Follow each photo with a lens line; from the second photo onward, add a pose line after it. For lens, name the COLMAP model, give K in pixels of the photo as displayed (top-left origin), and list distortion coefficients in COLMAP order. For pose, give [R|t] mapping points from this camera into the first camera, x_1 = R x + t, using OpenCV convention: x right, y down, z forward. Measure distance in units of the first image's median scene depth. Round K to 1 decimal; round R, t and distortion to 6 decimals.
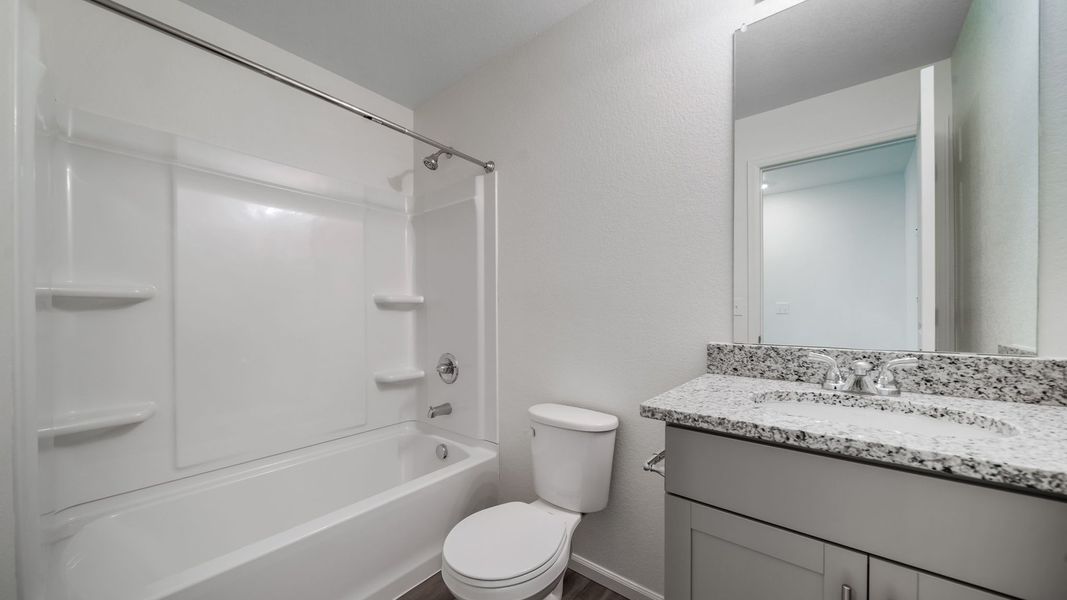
lens RADIAL K [[378.7, 0, 520.2], [0, 378.7, 311.8], [0, 0, 1]] dist [-0.001760, 0.000039]
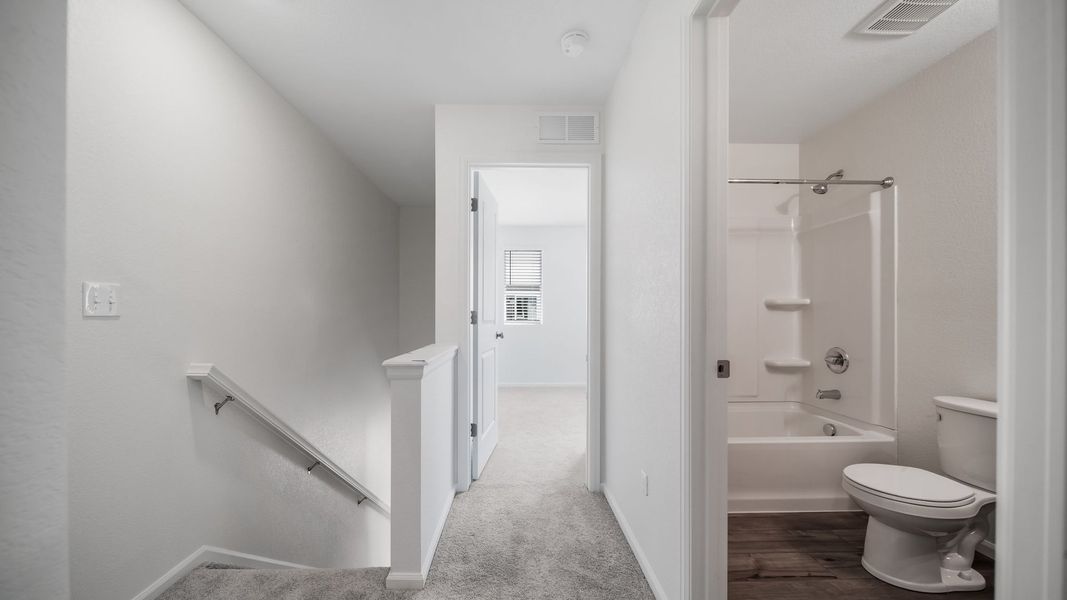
lens RADIAL K [[378.7, 0, 520.2], [0, 378.7, 311.8], [0, 0, 1]] dist [-0.001760, 0.000039]
pose [[0.665165, 0.004820, -0.746681, 0.030388], [-0.000604, 0.999982, 0.005918, -0.007103], [0.746696, -0.003486, 0.665156, -0.509237]]
